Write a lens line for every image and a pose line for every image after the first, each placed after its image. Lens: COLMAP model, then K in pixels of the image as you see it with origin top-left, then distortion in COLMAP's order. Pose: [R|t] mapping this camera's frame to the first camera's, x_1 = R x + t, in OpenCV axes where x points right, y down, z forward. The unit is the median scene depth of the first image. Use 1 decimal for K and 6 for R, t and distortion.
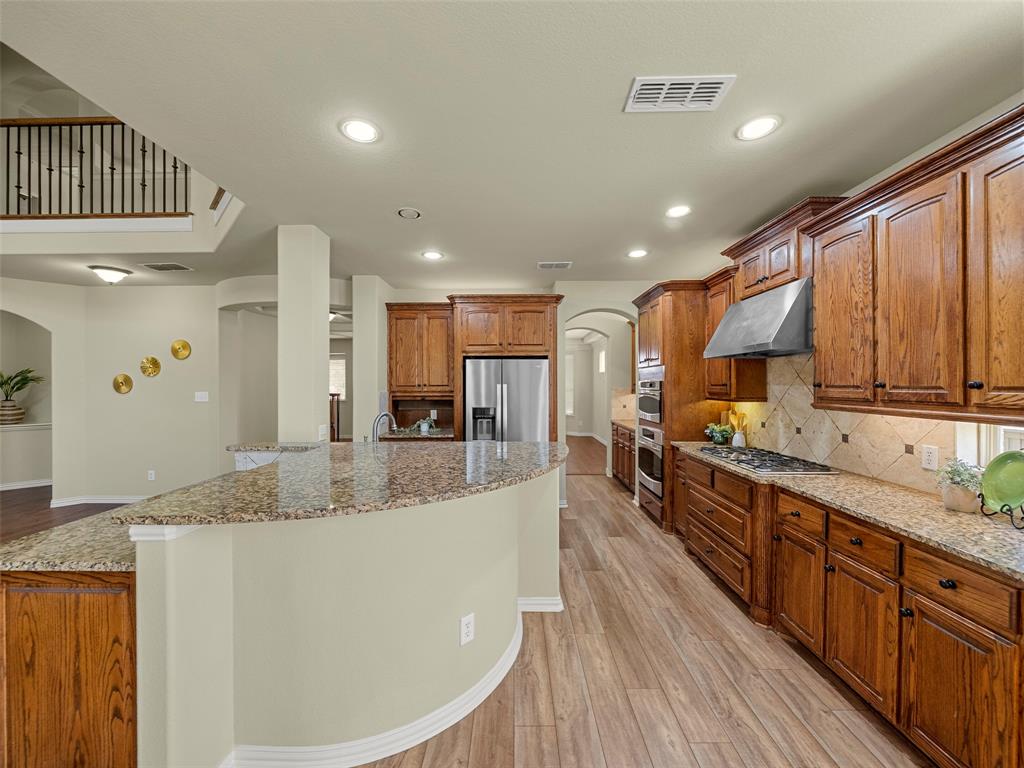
lens RADIAL K [[401.7, 0, 508.9], [0, 401.7, 384.2], [0, 0, 1]] dist [-0.005536, -0.000168]
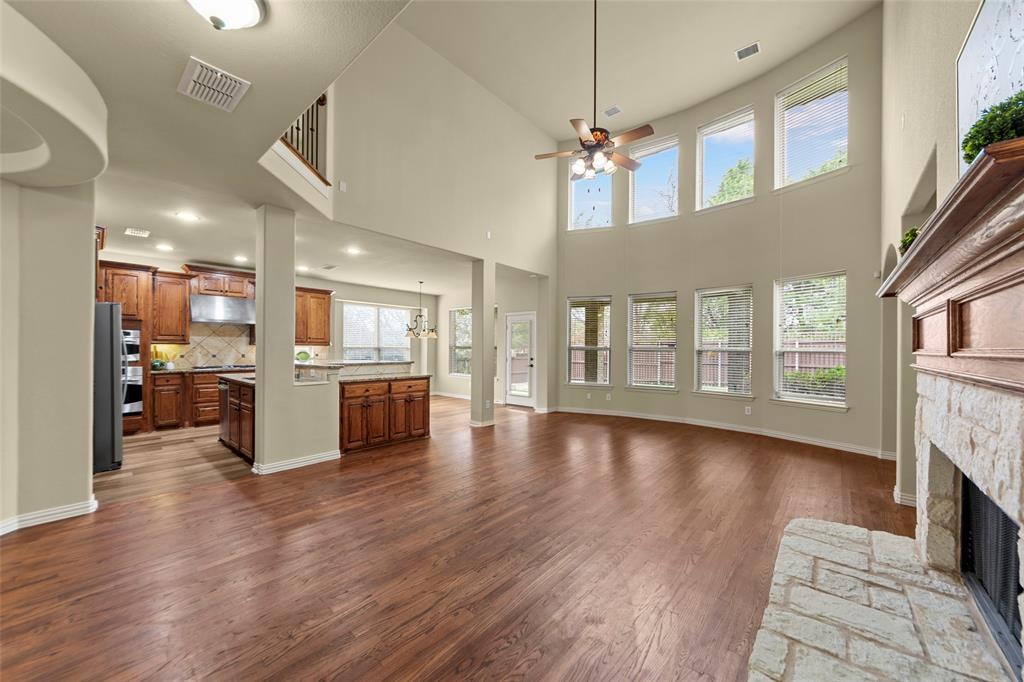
lens RADIAL K [[373.0, 0, 517.0], [0, 373.0, 348.1], [0, 0, 1]] dist [-0.002708, 0.000682]
pose [[-0.772551, -0.000033, 0.634953, -2.321106], [-0.001845, 0.999996, -0.002193, 0.081263], [-0.634950, -0.002866, -0.772548, 1.786979]]
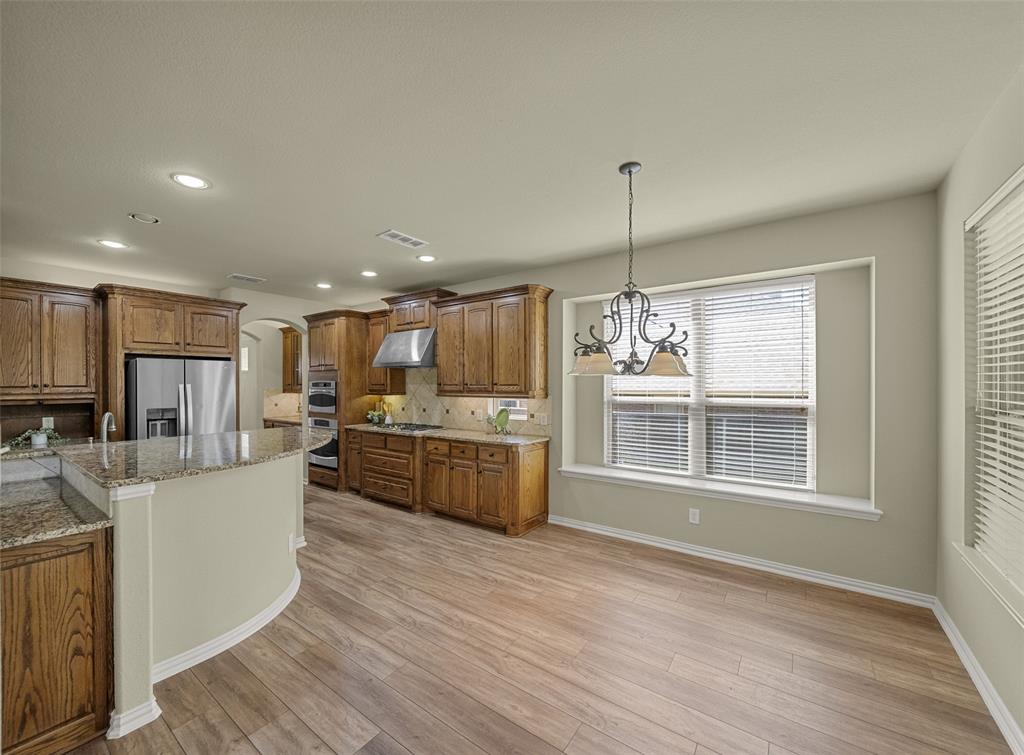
lens RADIAL K [[411.5, 0, 508.3], [0, 411.5, 382.3], [0, 0, 1]] dist [-0.001625, -0.000027]
pose [[0.578764, 0.002828, 0.815490, -0.627646], [0.002873, 0.999981, -0.005507, 0.004777], [-0.815490, 0.005530, 0.578745, -0.409528]]
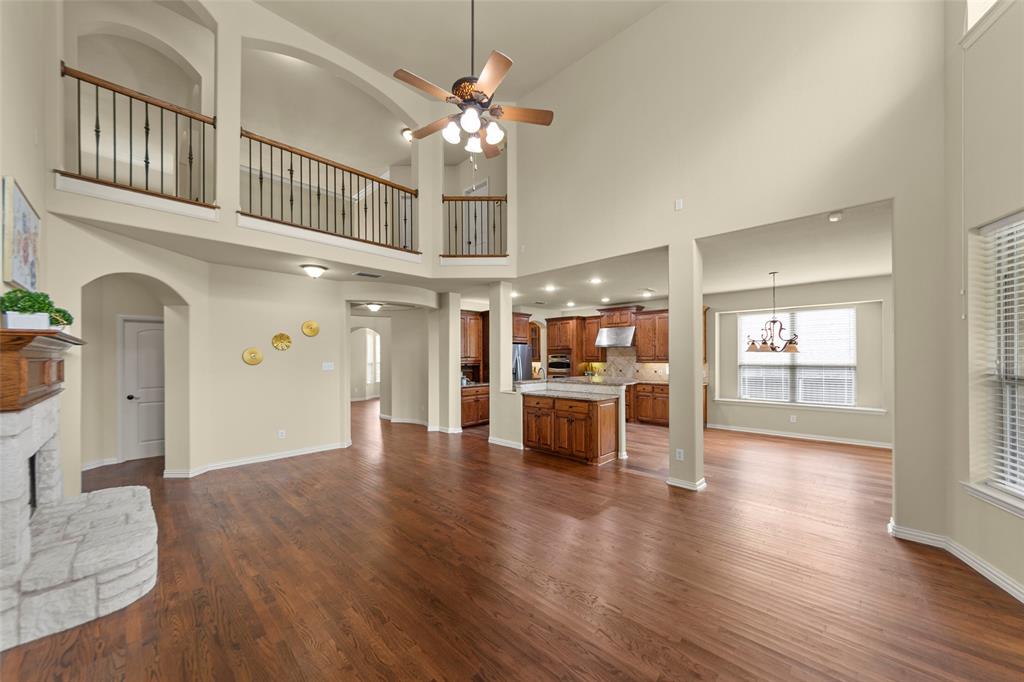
lens RADIAL K [[373.0, 0, 512.3], [0, 373.0, 357.7], [0, 0, 1]] dist [-0.002708, 0.000682]
pose [[0.686604, -0.000051, 0.727032, -2.328068], [0.003306, 0.999990, -0.003053, 0.021179], [-0.727024, 0.004499, 0.686597, -0.473749]]
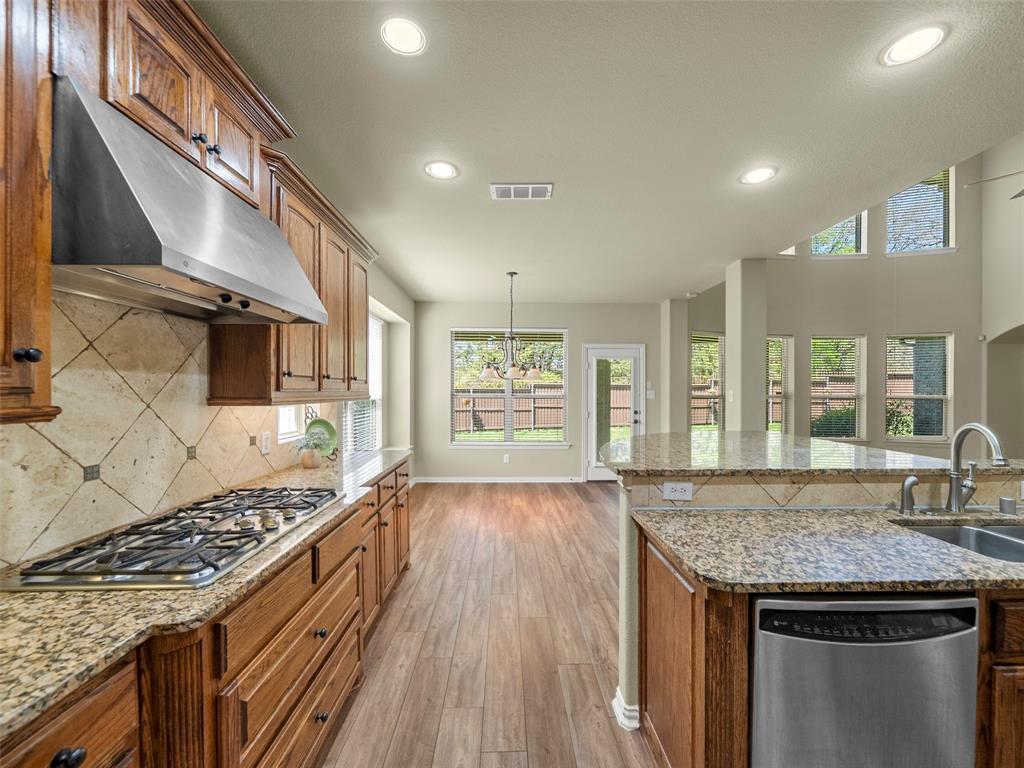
lens RADIAL K [[401.7, 0, 508.4], [0, 401.7, 392.2], [0, 0, 1]] dist [-0.005536, -0.000168]
pose [[-0.999866, 0.002000, -0.016235, 0.318183], [0.001891, 0.999976, 0.006688, 0.030046], [0.016248, 0.006657, -0.999846, 1.652462]]
